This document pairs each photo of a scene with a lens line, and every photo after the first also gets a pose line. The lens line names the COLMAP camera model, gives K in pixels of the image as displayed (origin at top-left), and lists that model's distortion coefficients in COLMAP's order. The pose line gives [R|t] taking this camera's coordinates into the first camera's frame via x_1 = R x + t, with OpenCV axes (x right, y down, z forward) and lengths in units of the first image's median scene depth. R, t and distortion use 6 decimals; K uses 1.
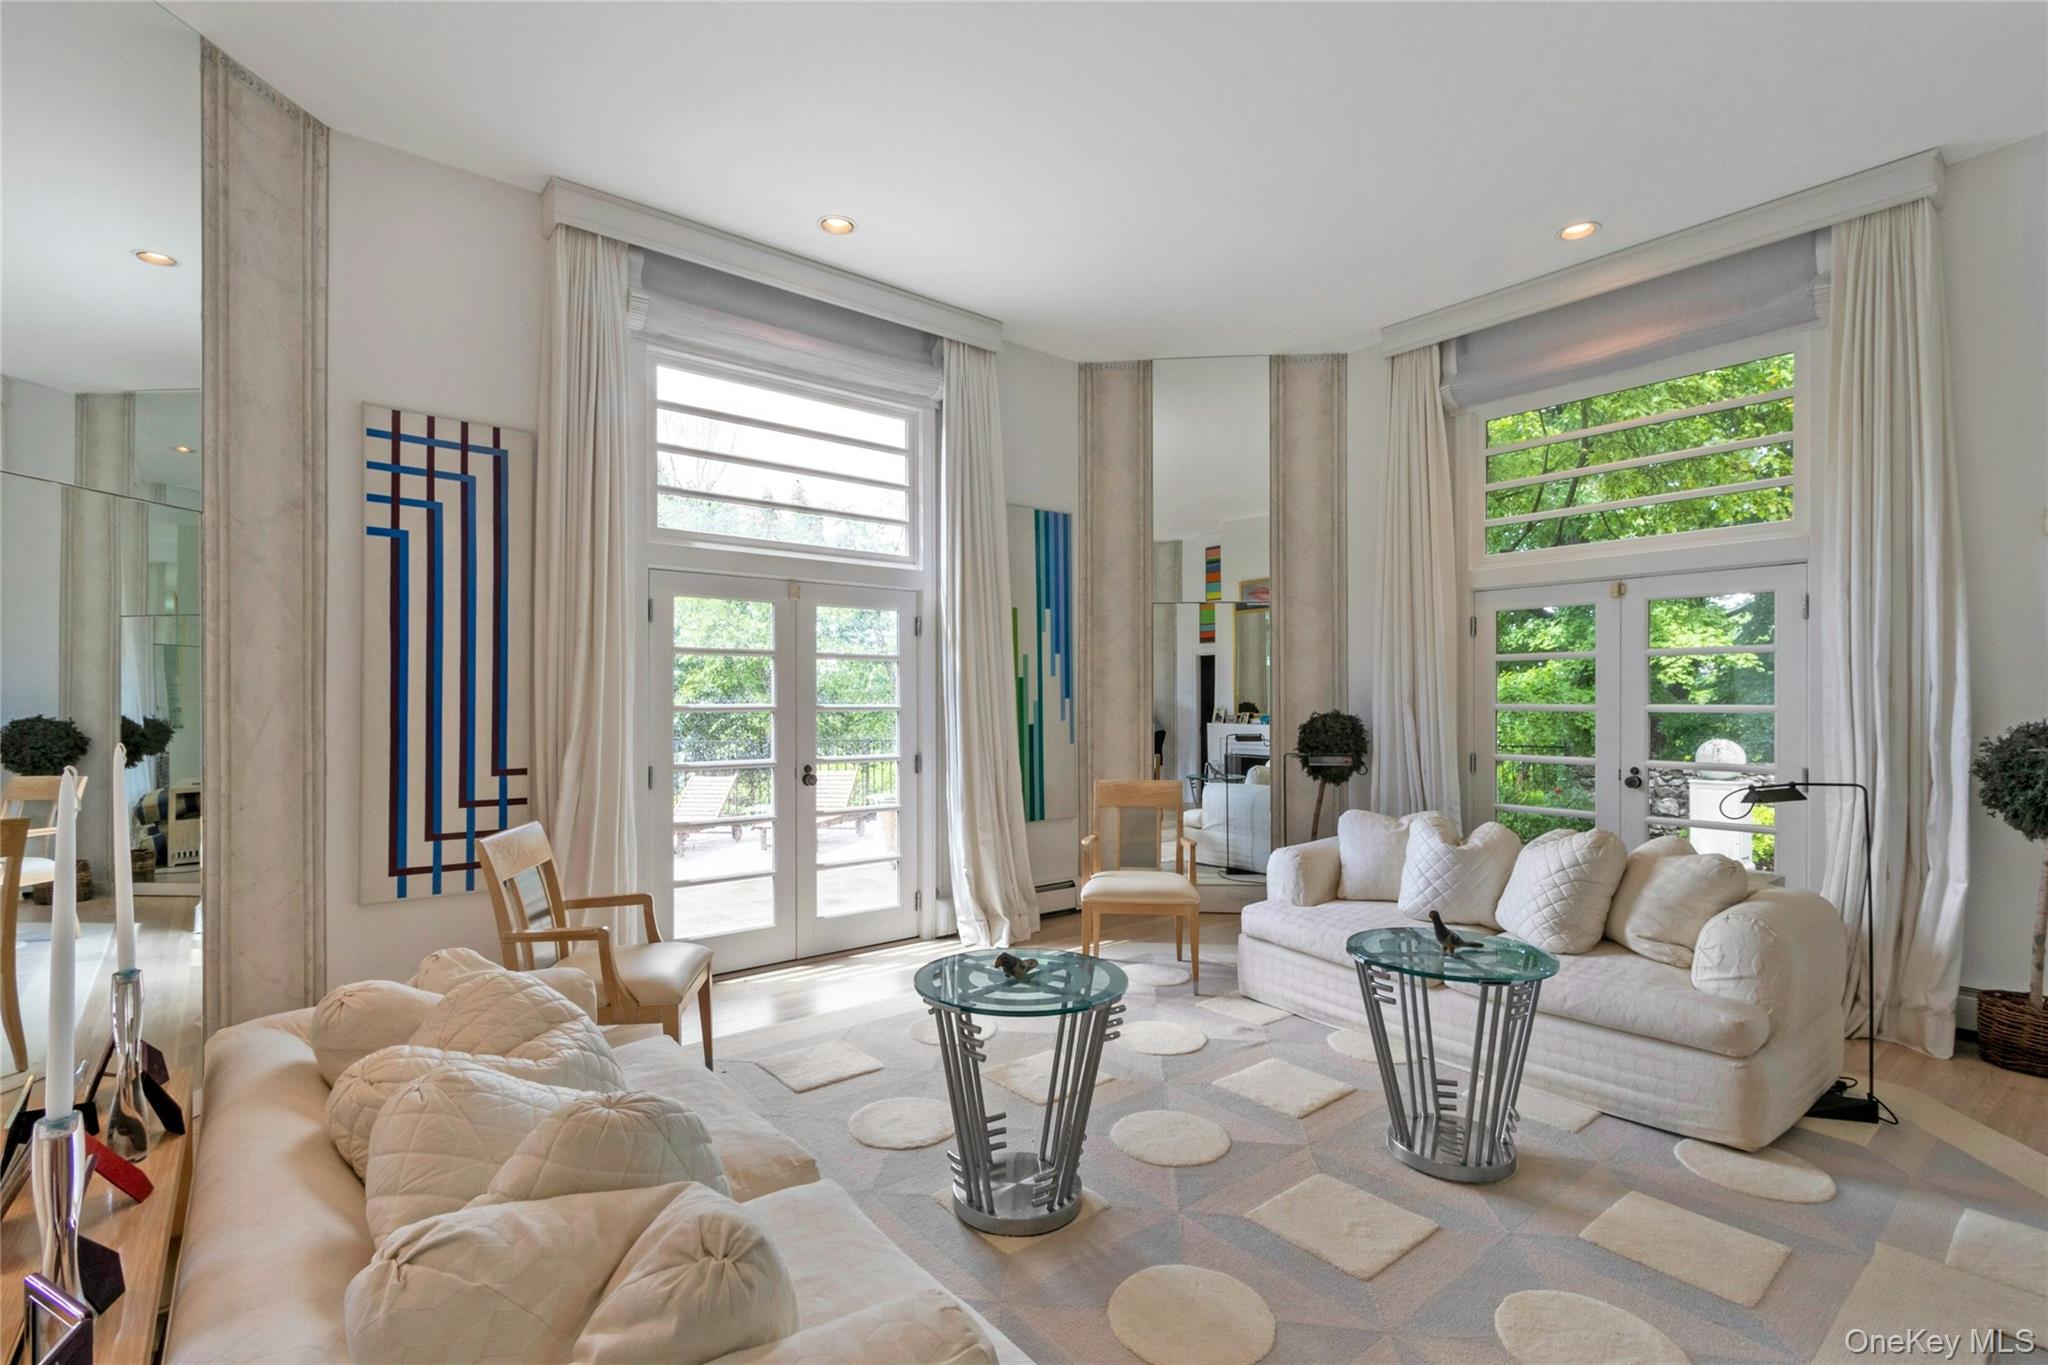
lens RADIAL K [[943.9, 0, 1027.9], [0, 943.9, 695.2], [0, 0, 1]] dist [-0.002855, -0.000413]
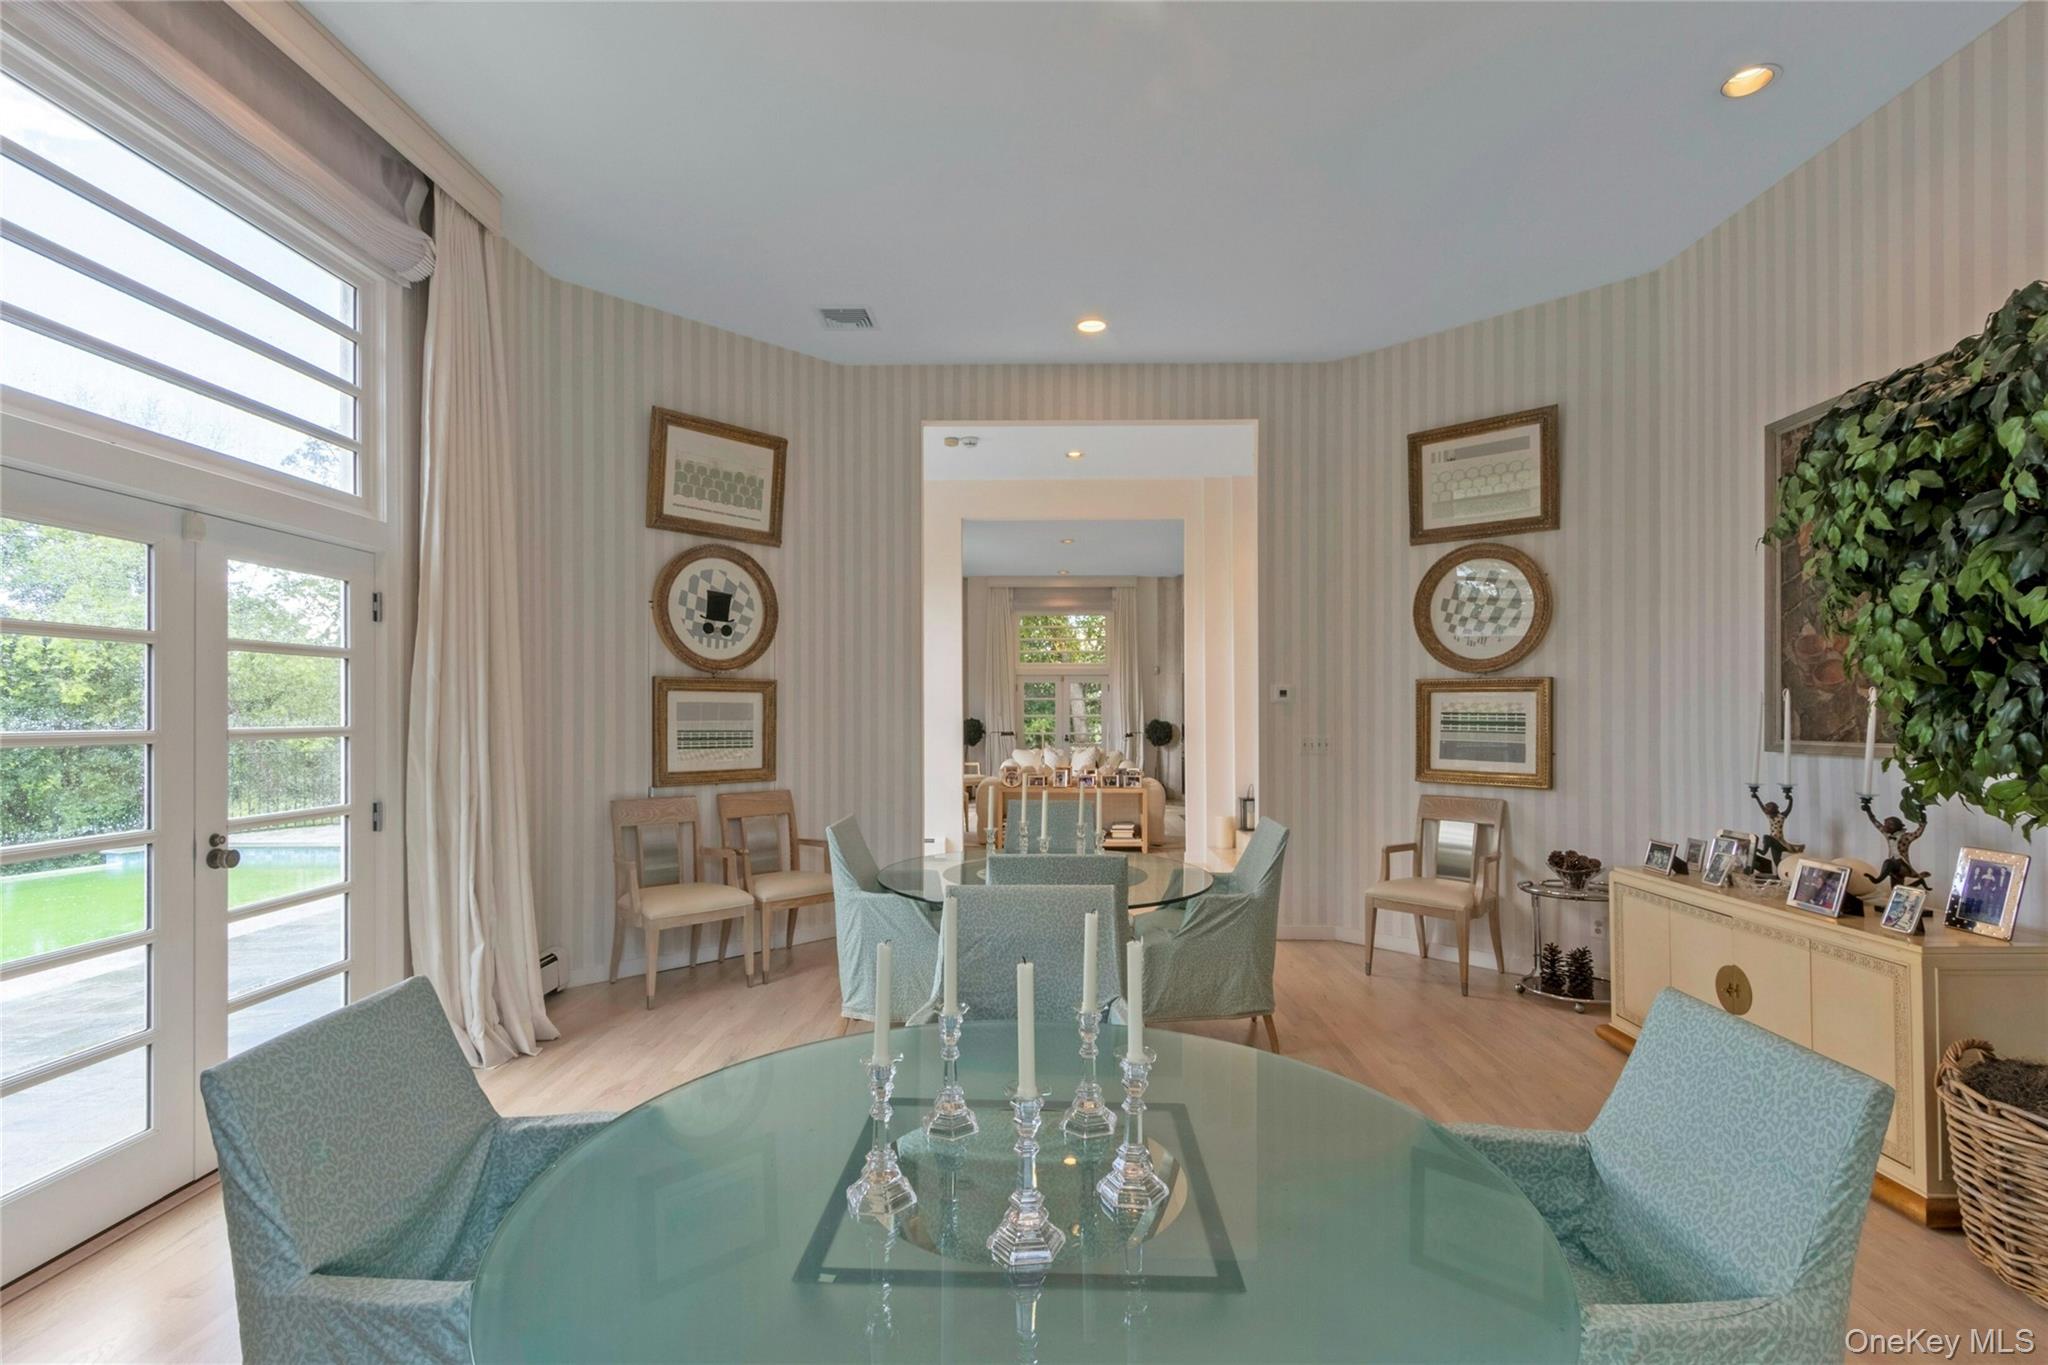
lens RADIAL K [[943.9, 0, 1028.4], [0, 943.9, 701.5], [0, 0, 1]] dist [-0.002855, -0.000413]
pose [[0.651317, 0.012062, 0.758710, -0.318201], [-0.012540, 0.999908, -0.005132, -0.008463], [-0.758702, -0.006172, 0.651408, 0.237300]]
